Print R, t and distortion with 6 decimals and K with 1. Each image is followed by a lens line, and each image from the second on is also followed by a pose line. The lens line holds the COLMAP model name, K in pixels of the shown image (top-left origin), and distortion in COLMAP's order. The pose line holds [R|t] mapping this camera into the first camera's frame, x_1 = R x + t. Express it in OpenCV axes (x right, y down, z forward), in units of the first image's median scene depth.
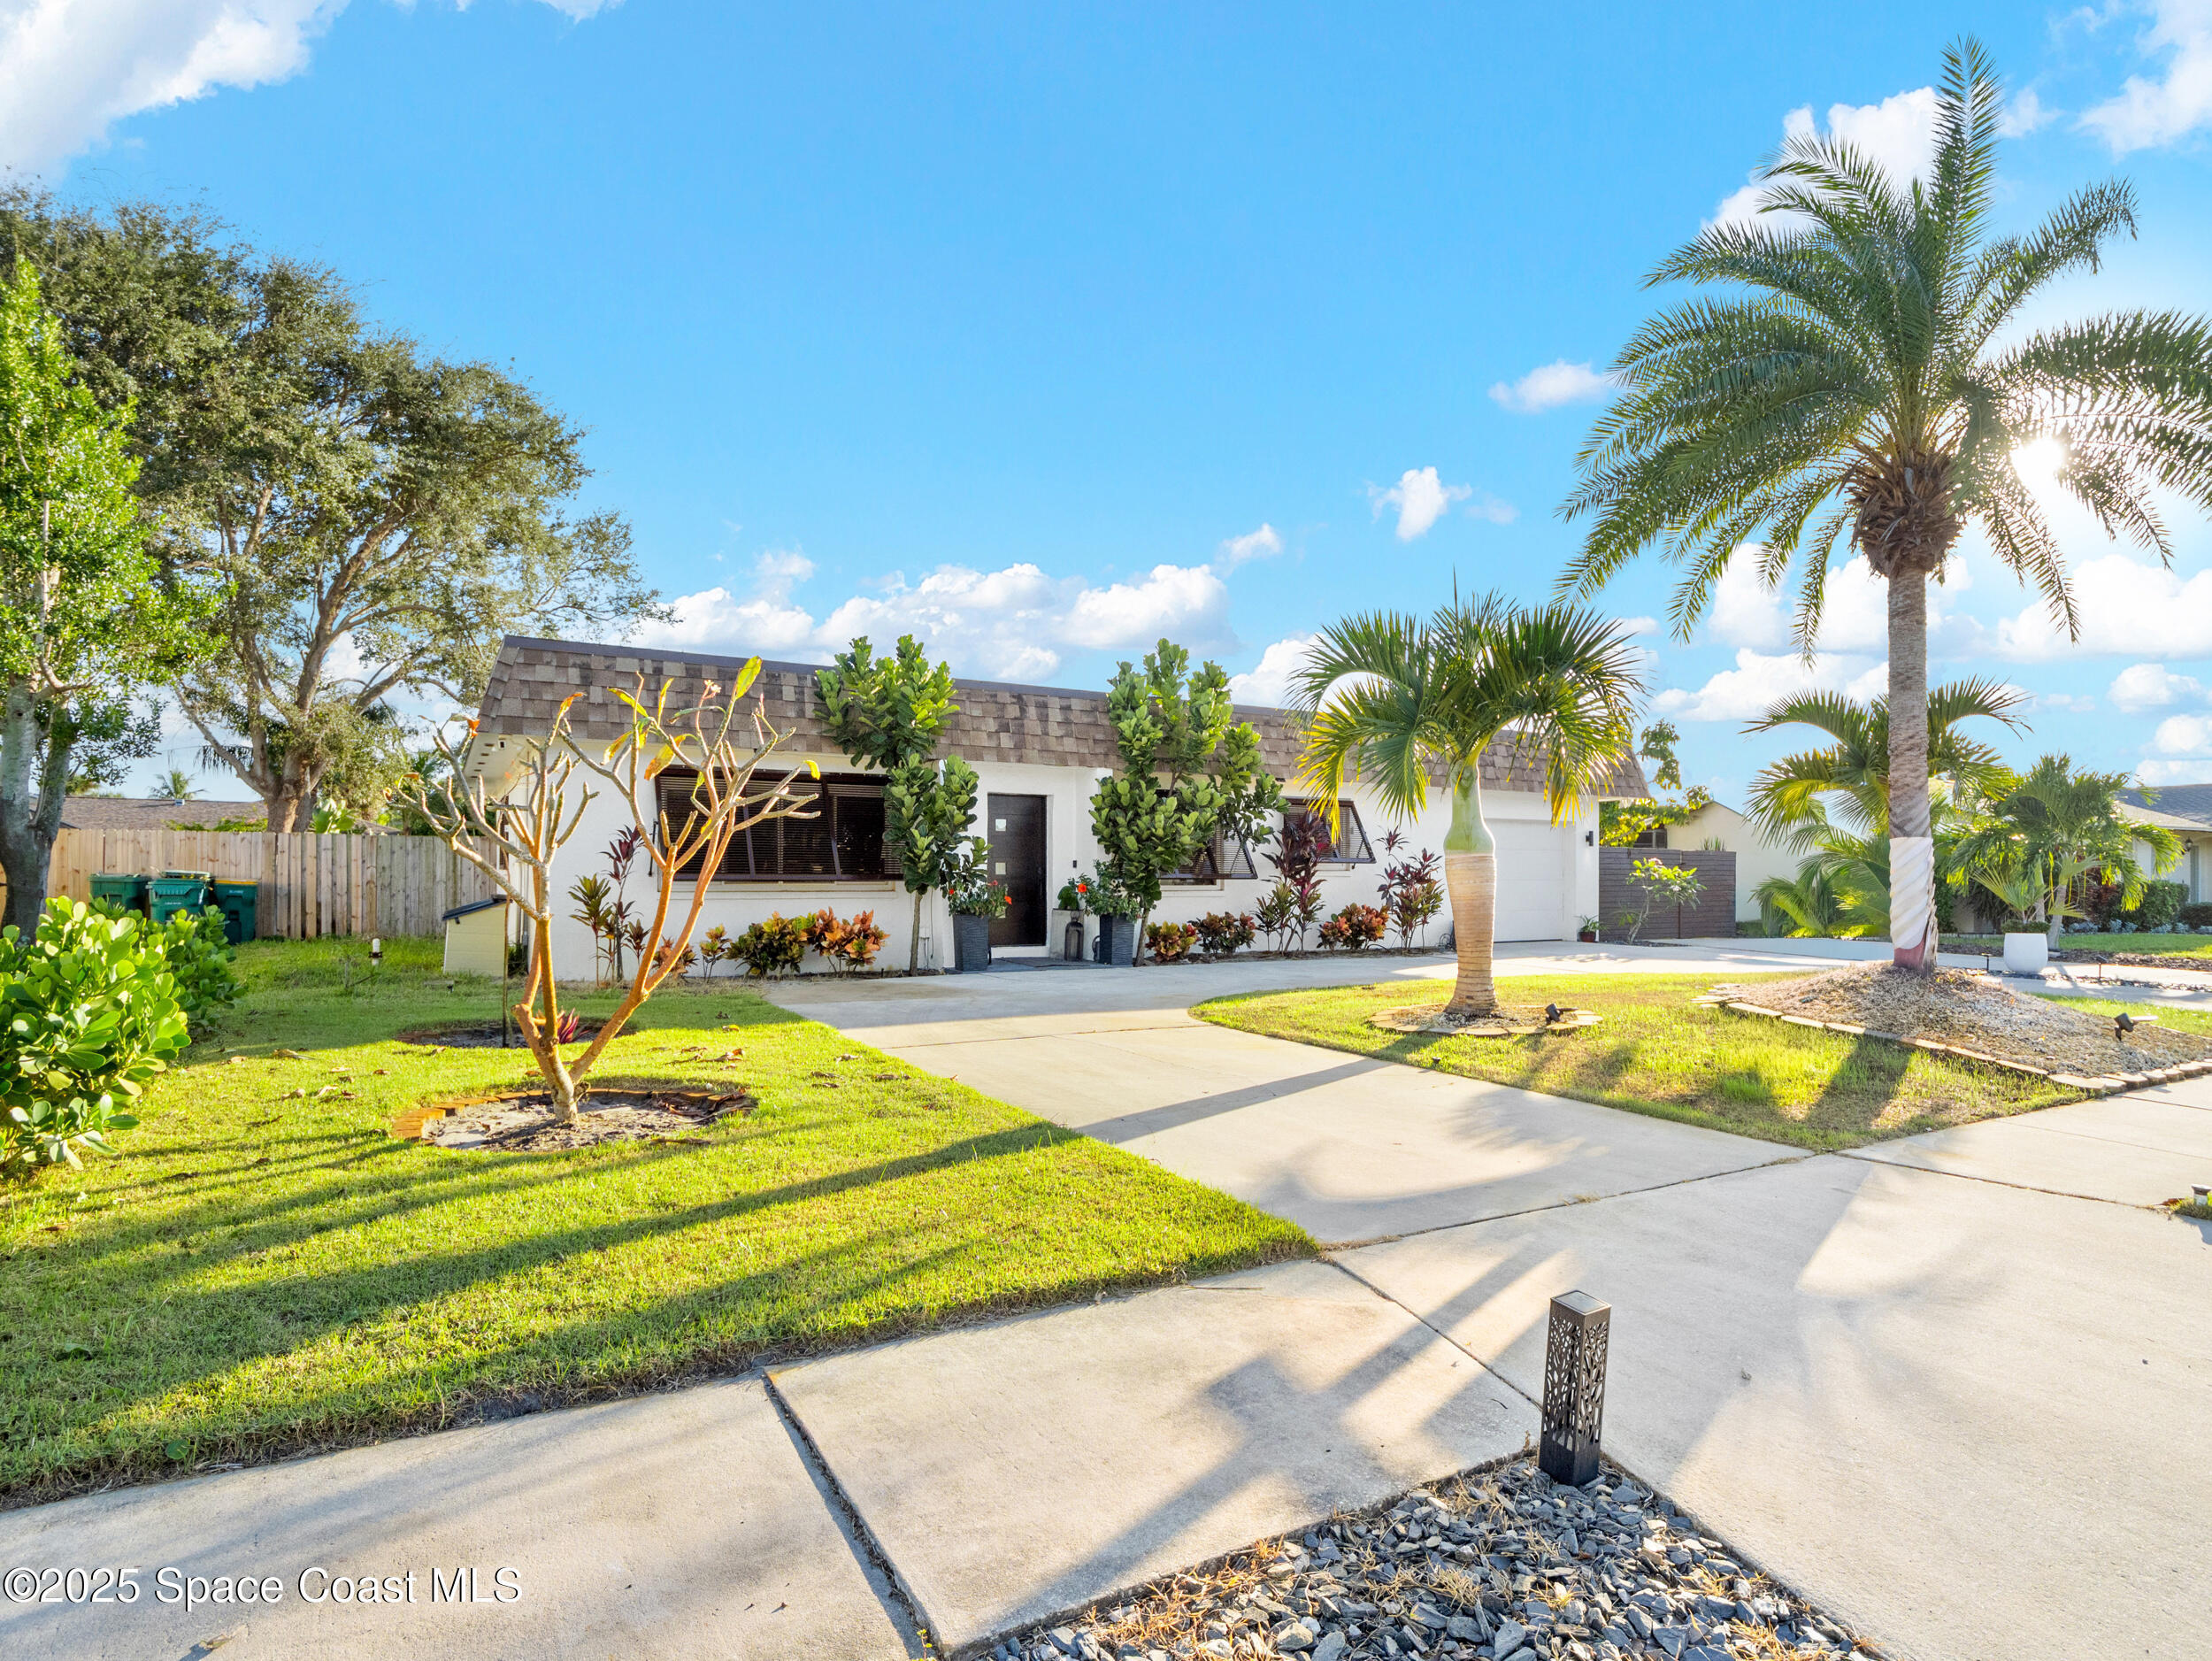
lens RADIAL K [[1126.0, 0, 1095.9], [0, 1126.0, 863.4], [0, 0, 1]] dist [-0.003375, -0.000183]
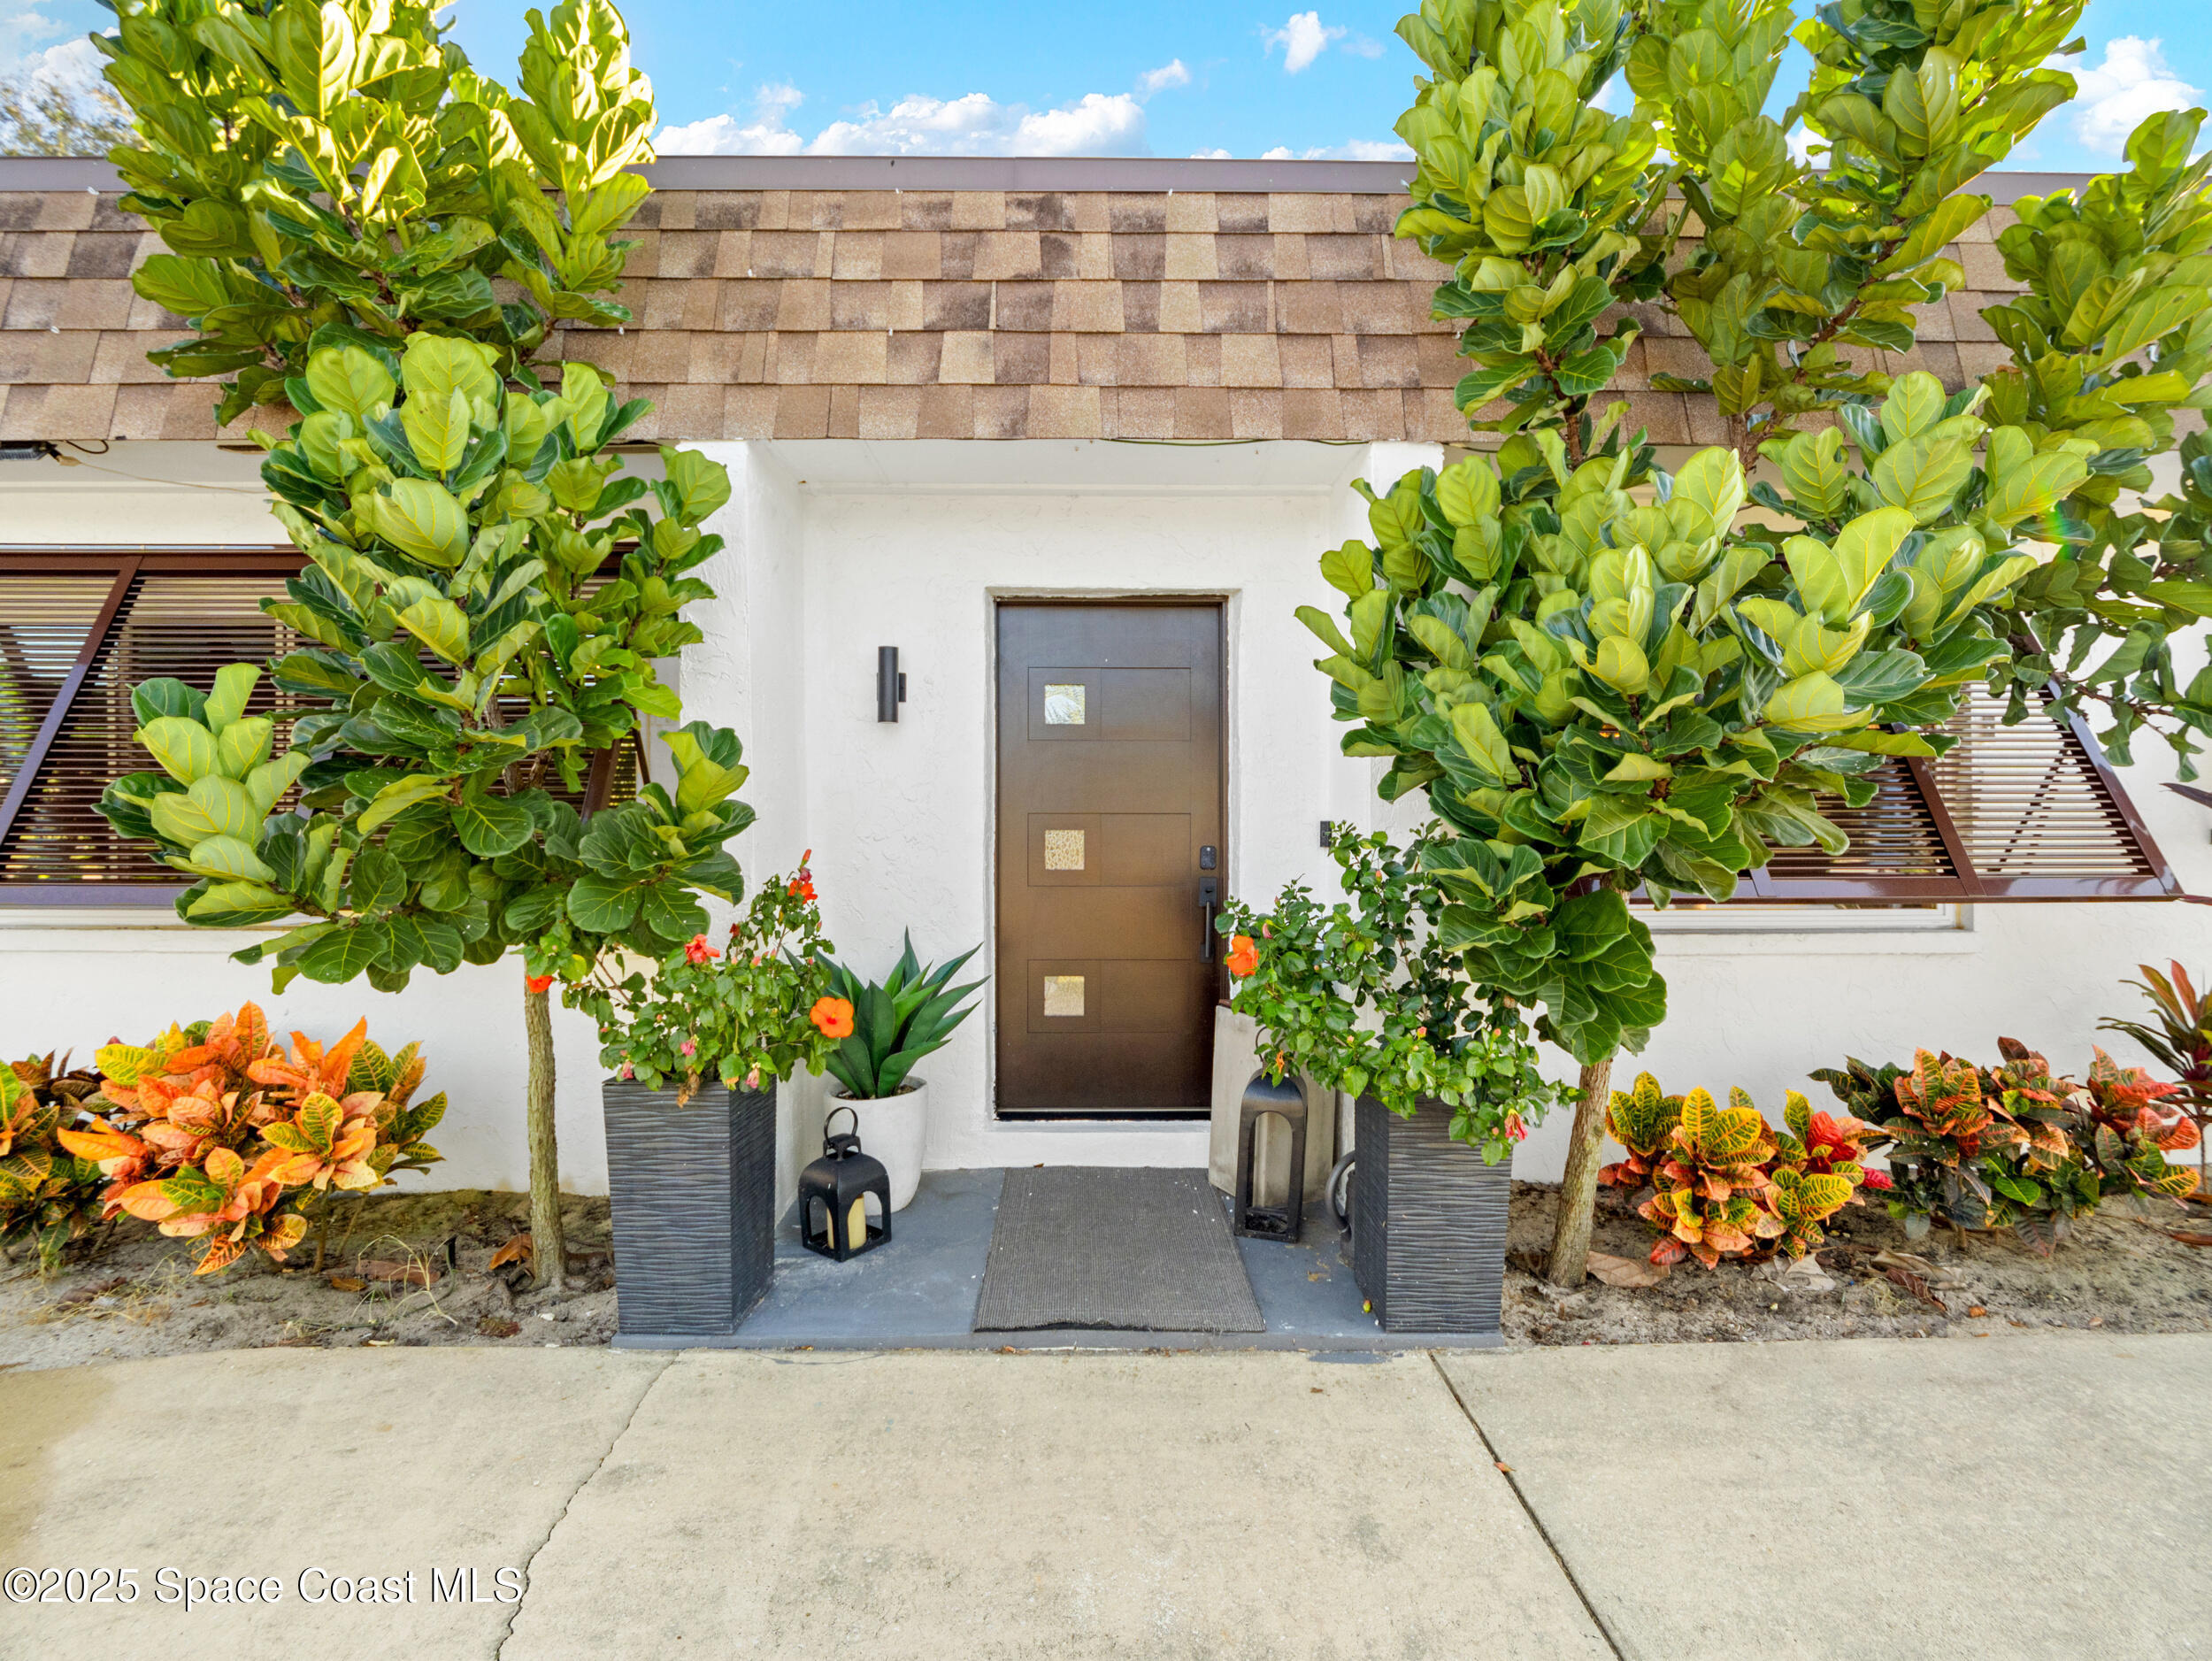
lens RADIAL K [[1061.2, 0, 1105.8], [0, 1061.2, 813.6], [0, 0, 1]] dist [-0.000923, -0.014370]
pose [[0.879388, -0.004150, -0.476087, 0.062698], [0.004321, 0.999990, -0.000736, -0.005914], [0.476085, -0.001410, 0.879398, 0.813611]]
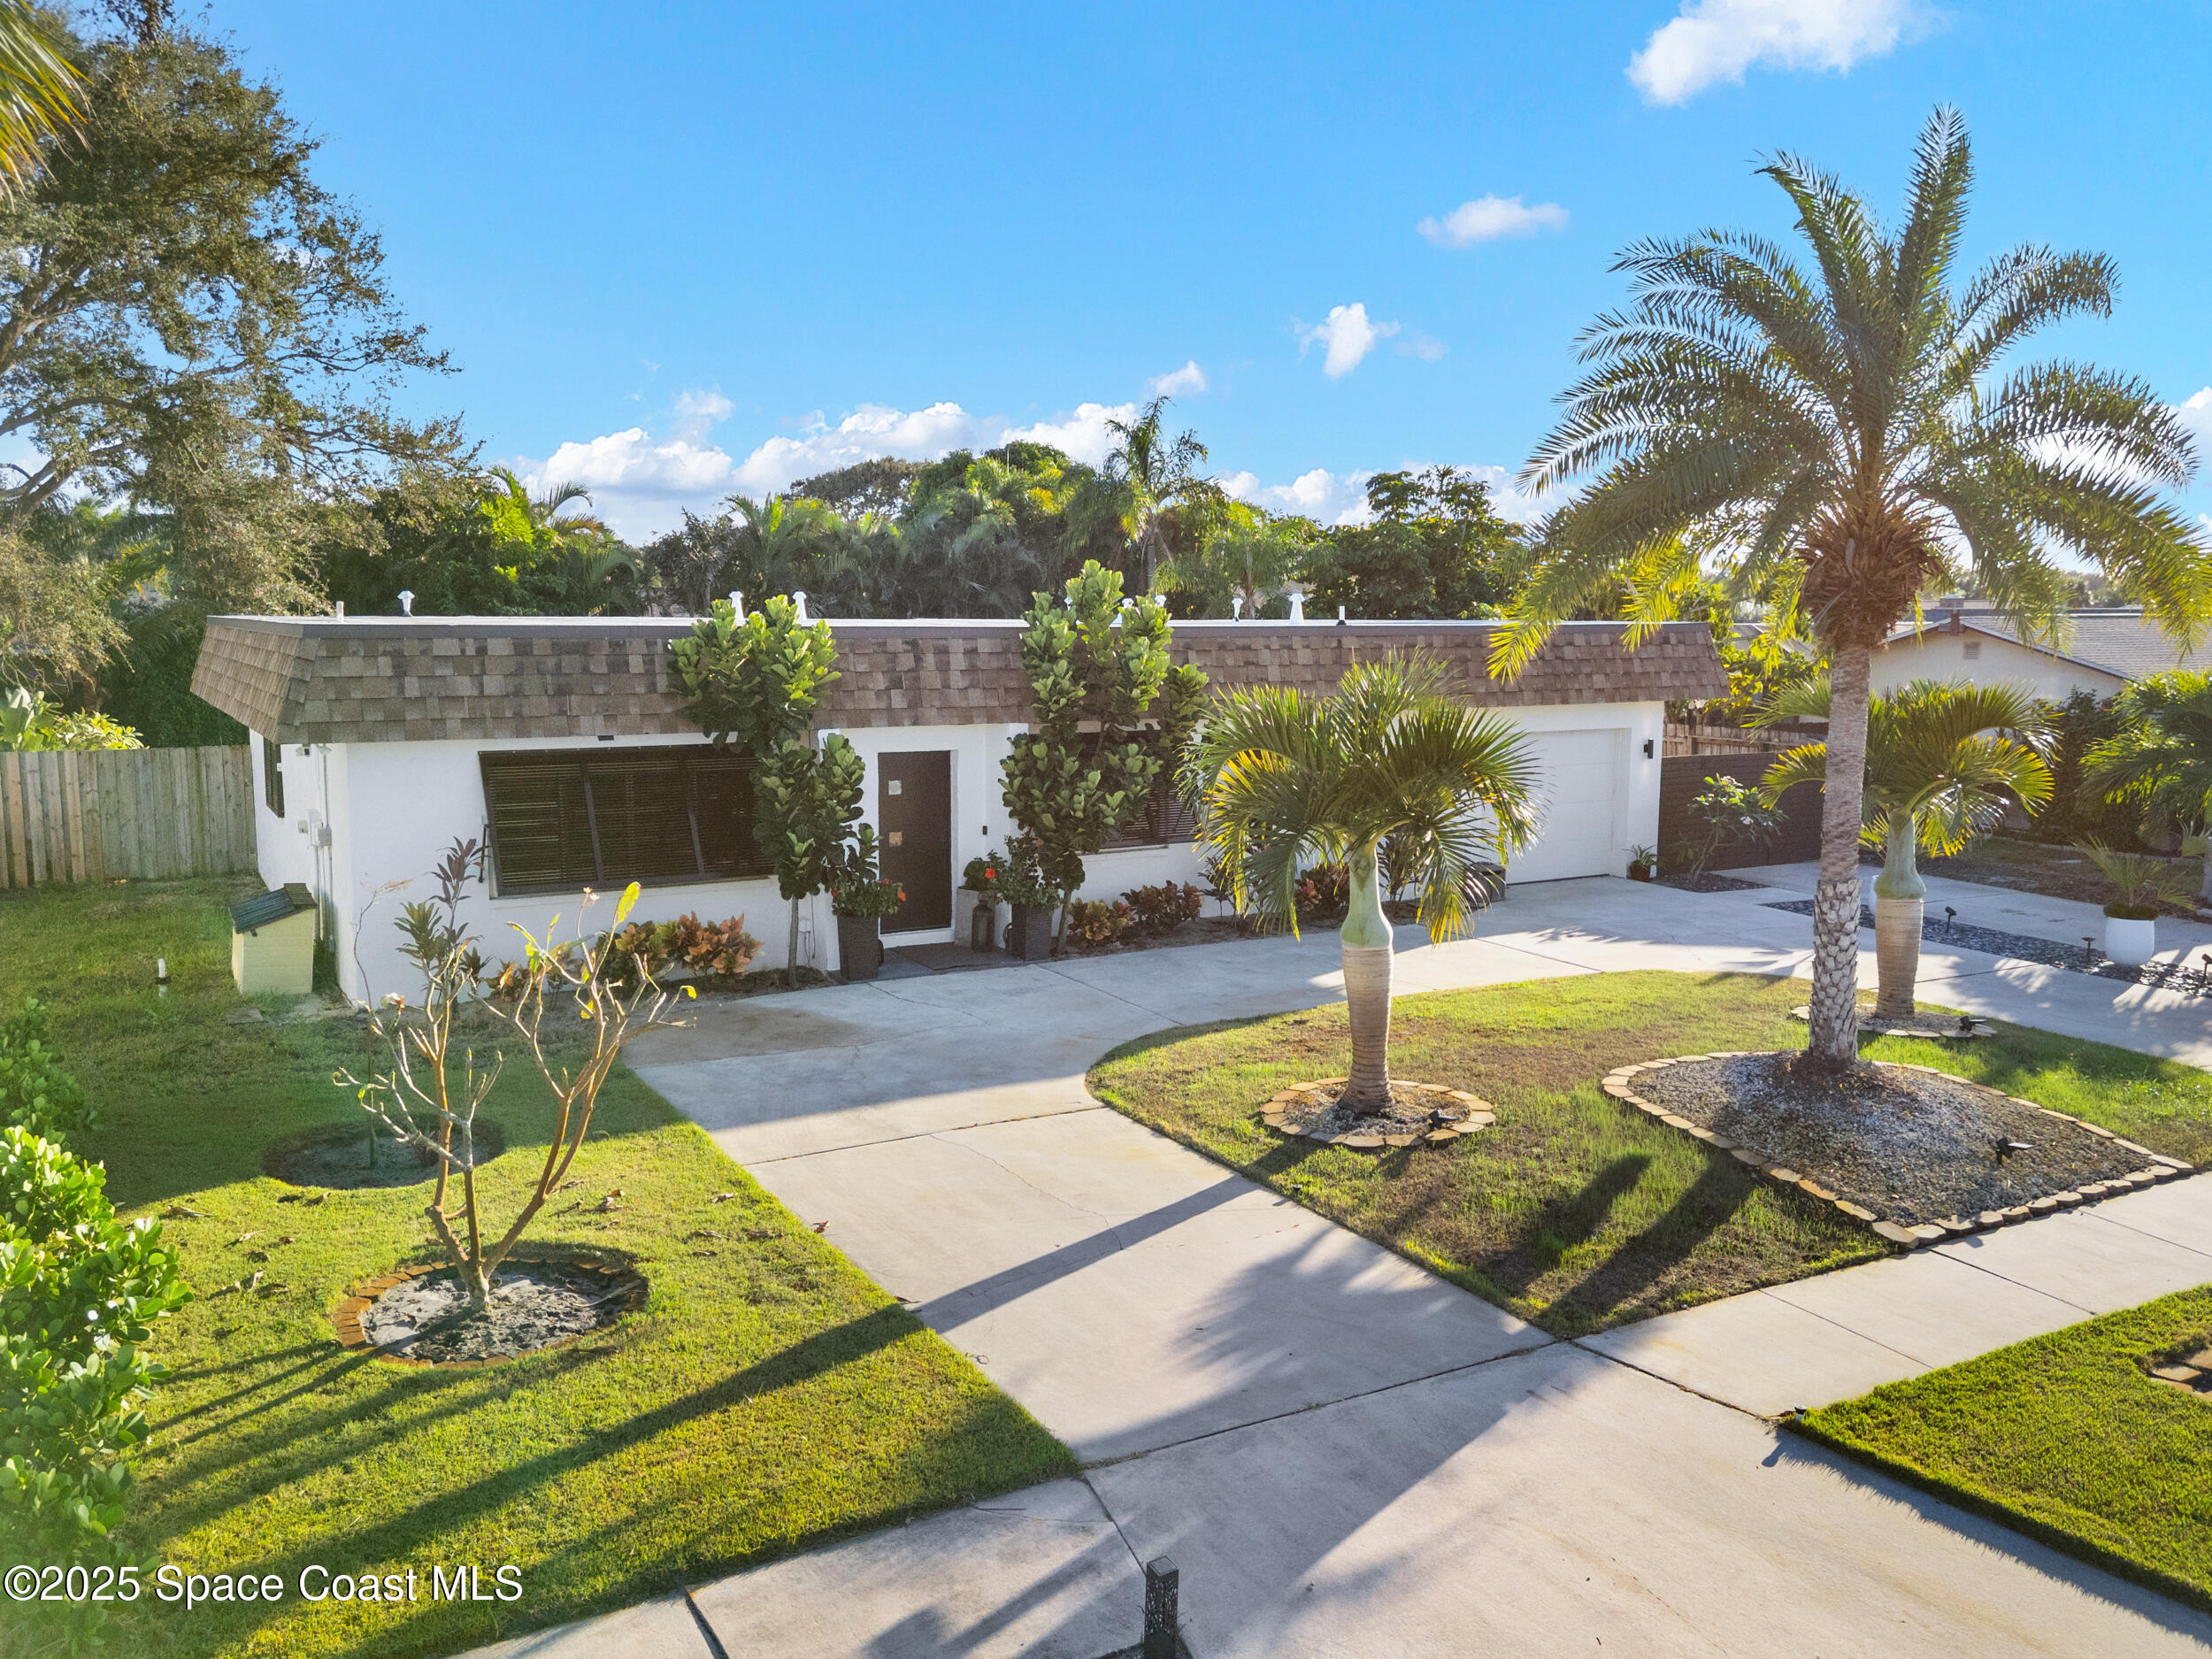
lens RADIAL K [[1682.1, 0, 1110.0], [0, 1682.1, 790.0], [0, 0, 1]] dist [0.031420, -0.005986]
pose [[0.999762, 0.001876, 0.021742, 0.051284], [-0.004494, 0.992643, 0.120991, -0.196898], [-0.021355, -0.121060, 0.992415, -0.256836]]
